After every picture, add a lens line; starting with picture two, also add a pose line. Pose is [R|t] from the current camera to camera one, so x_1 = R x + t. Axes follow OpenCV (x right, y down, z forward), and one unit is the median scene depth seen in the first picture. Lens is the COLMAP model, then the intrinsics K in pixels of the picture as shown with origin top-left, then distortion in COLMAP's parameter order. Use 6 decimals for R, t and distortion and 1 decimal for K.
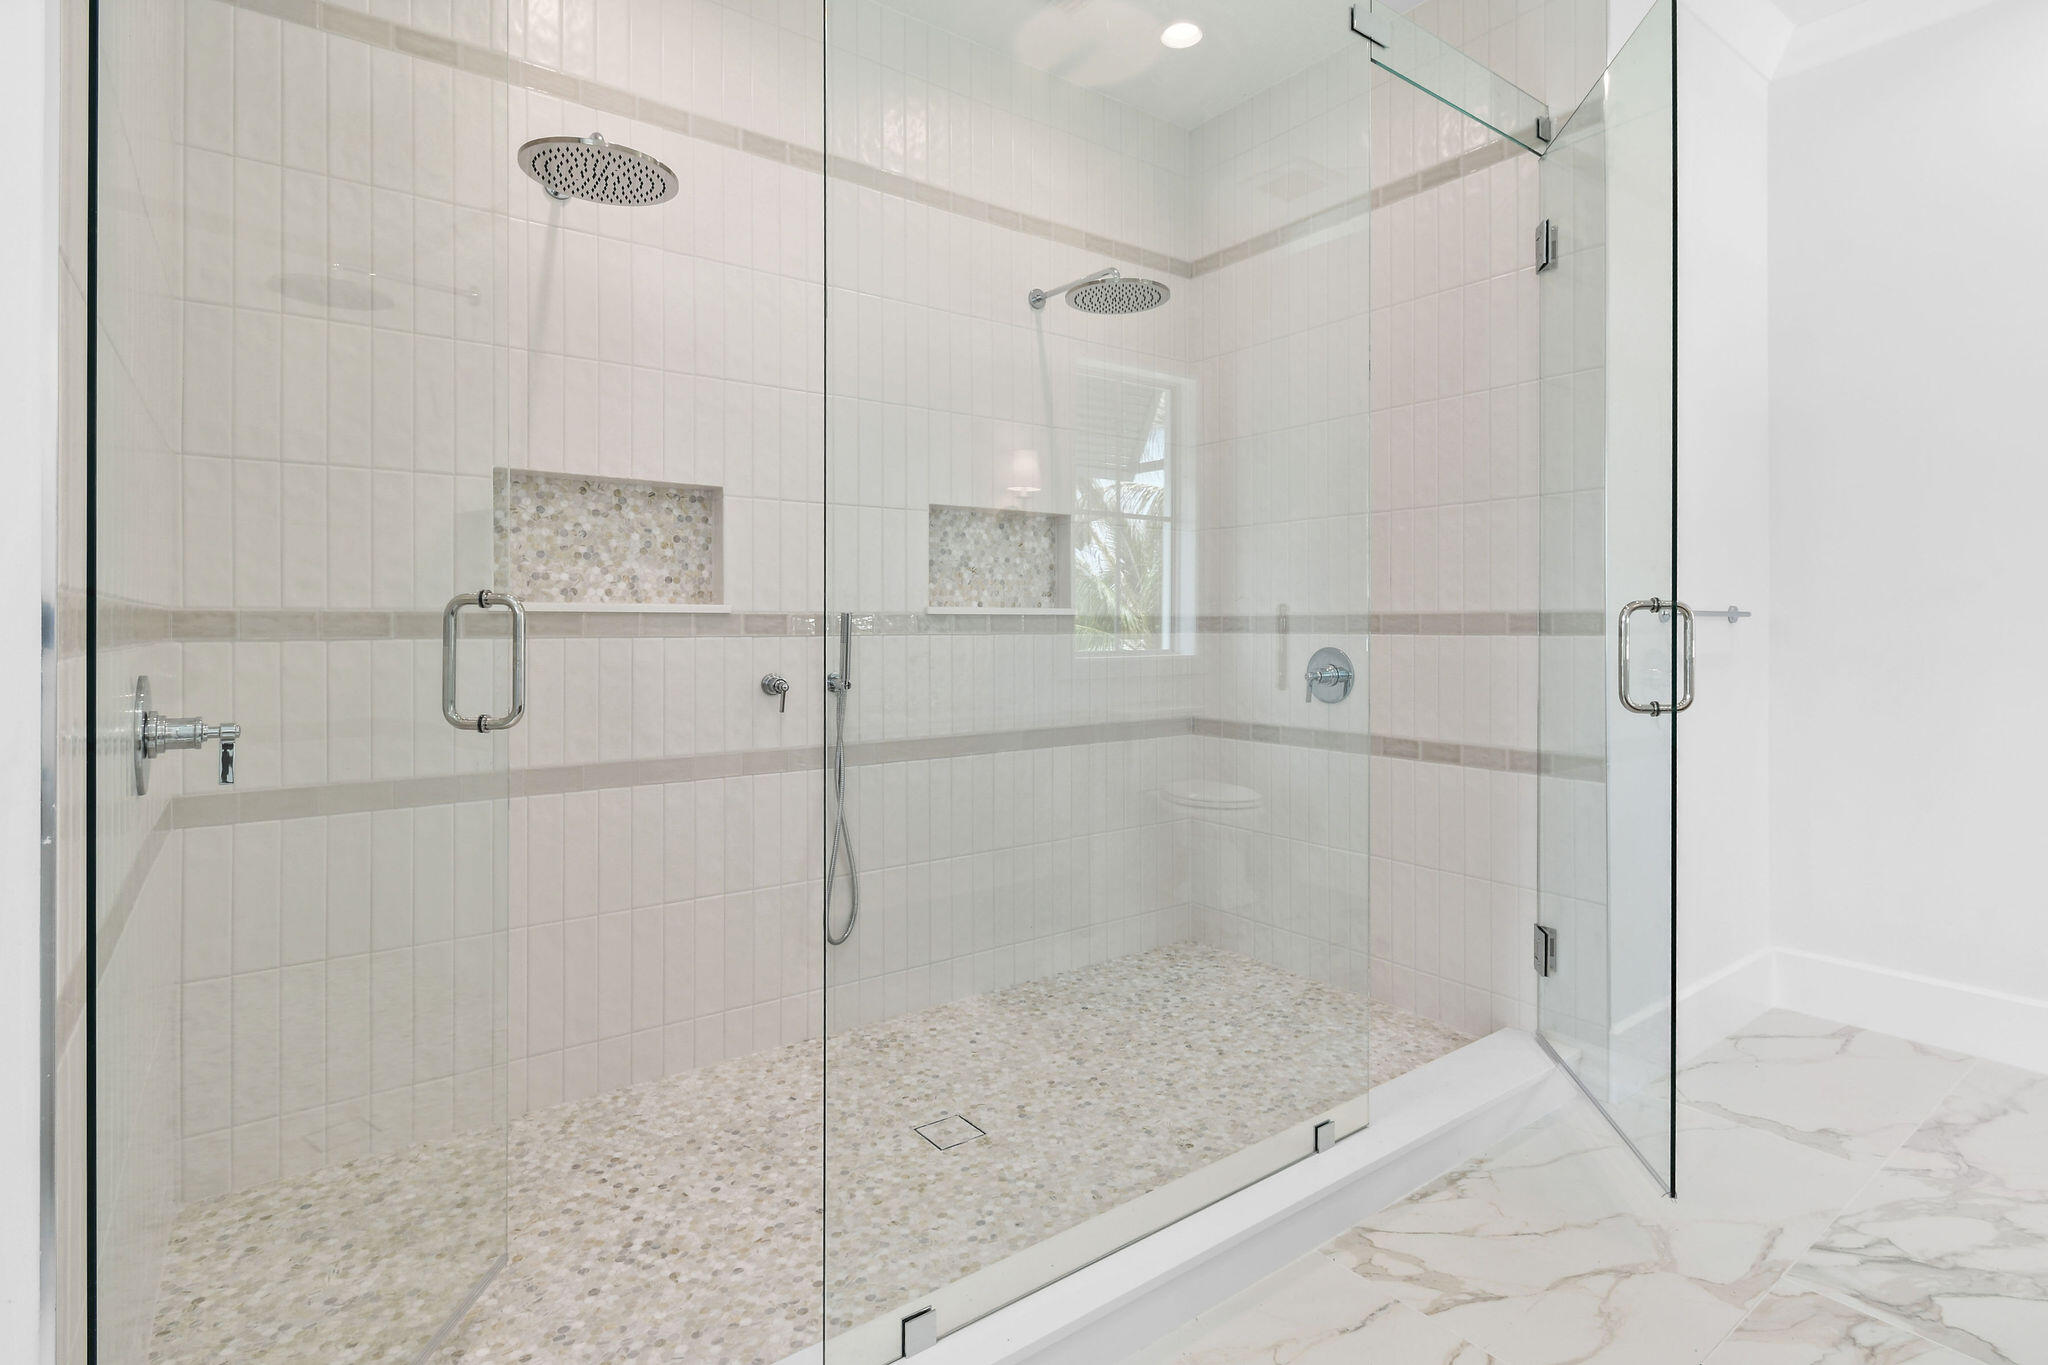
lens RADIAL K [[1026.9, 0, 1039.8], [0, 1026.9, 622.9], [0, 0, 1]] dist [0.004408, -0.004028]
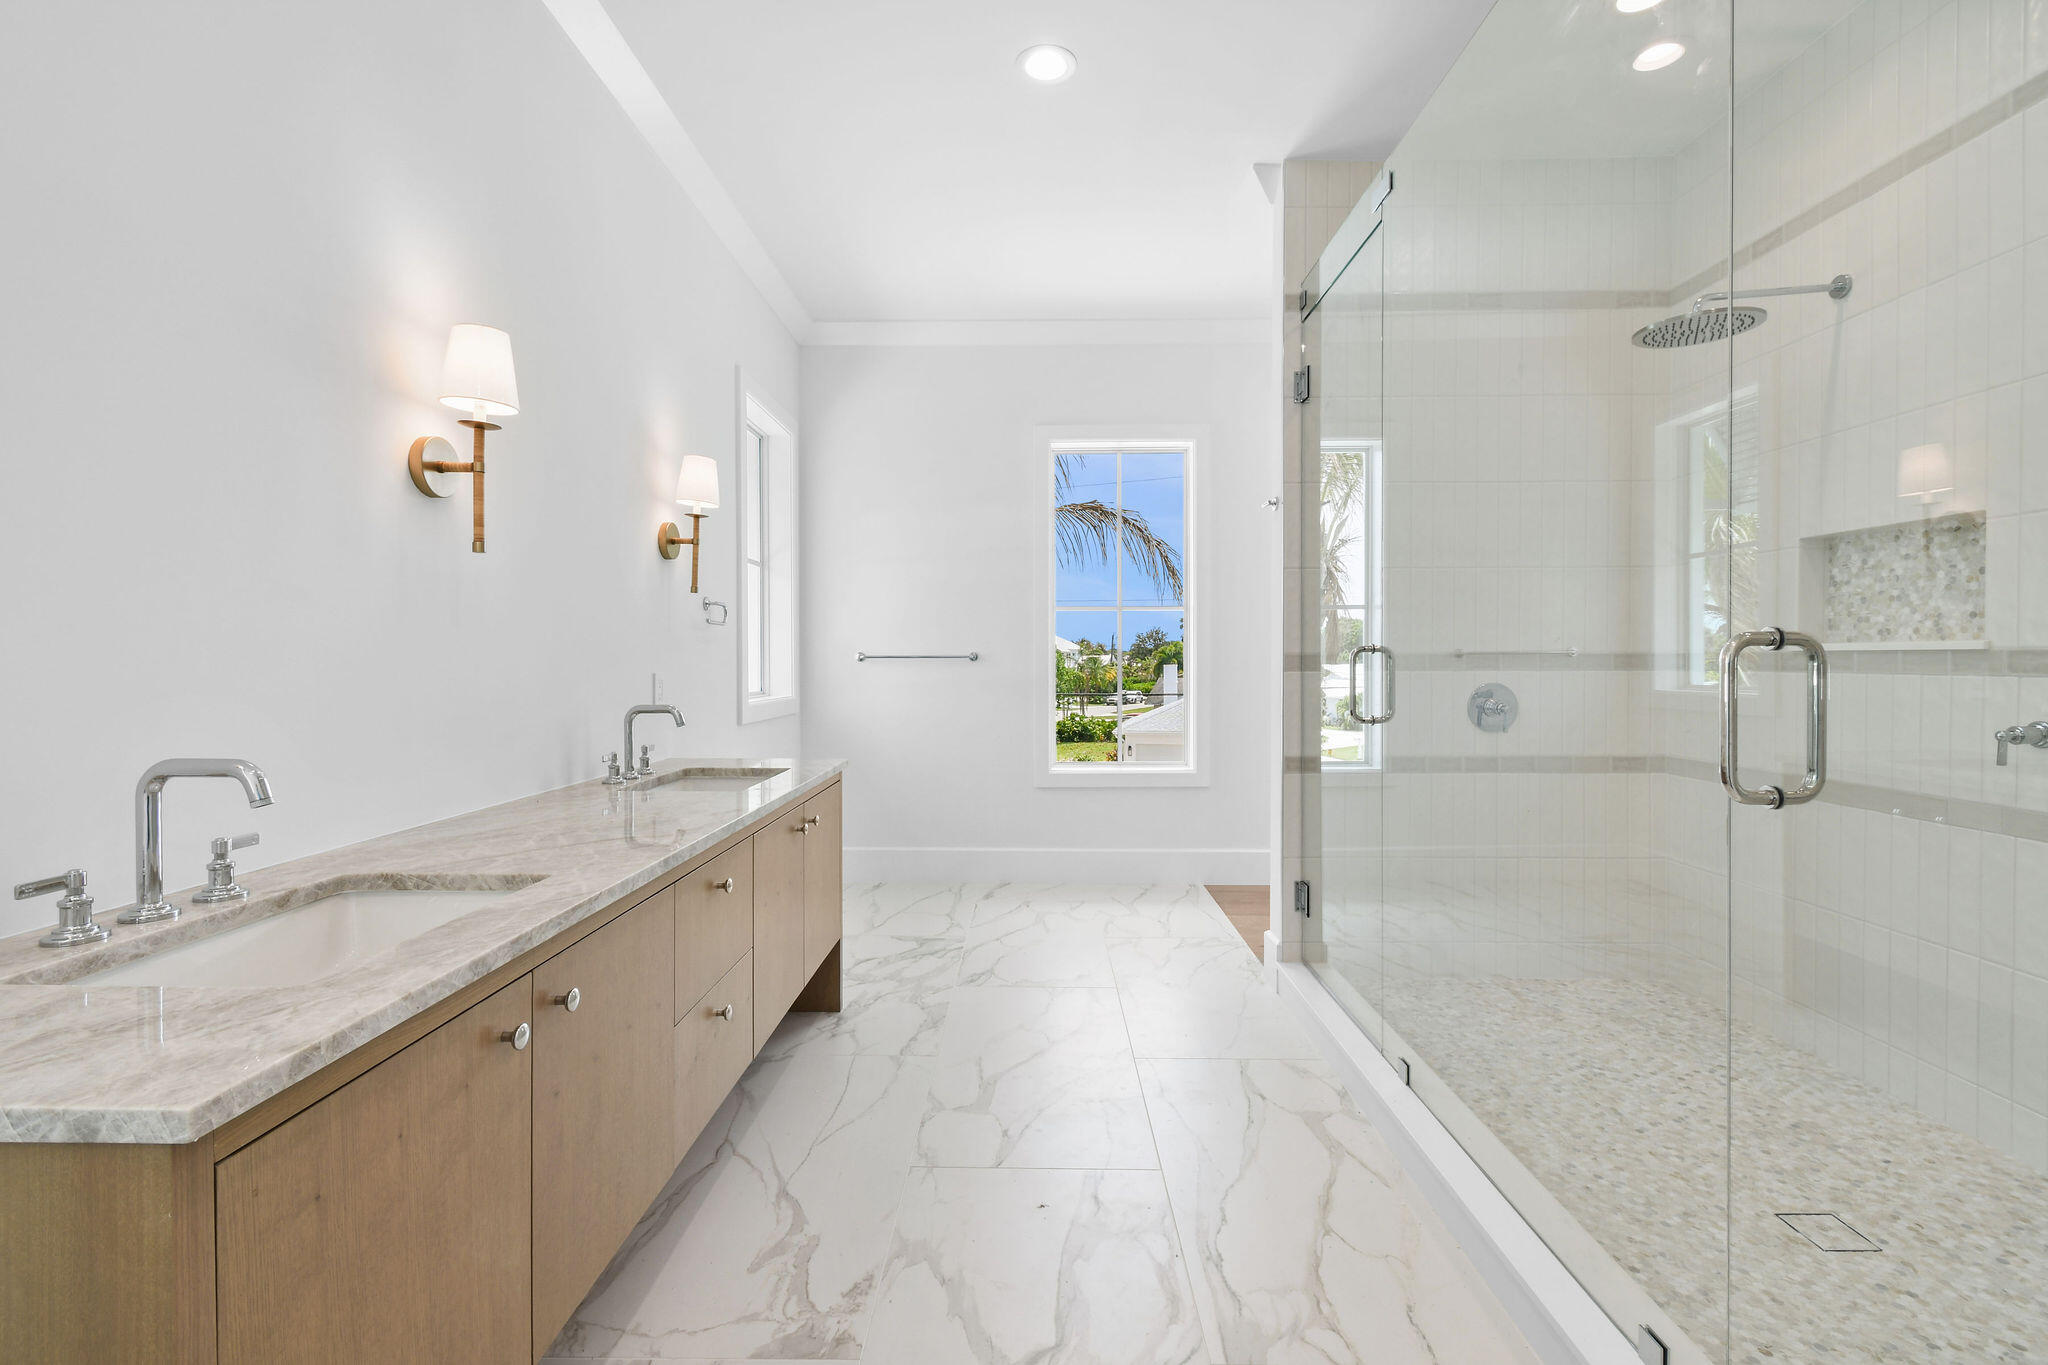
lens RADIAL K [[916.1, 0, 1017.2], [0, 916.1, 681.9], [0, 0, 1]] dist [0.004885, -0.000003]
pose [[-0.623378, 0.021545, -0.781624, 0.878813], [0.005272, 0.999713, 0.023351, -0.004366], [0.781903, 0.010436, -0.623313, 0.858340]]
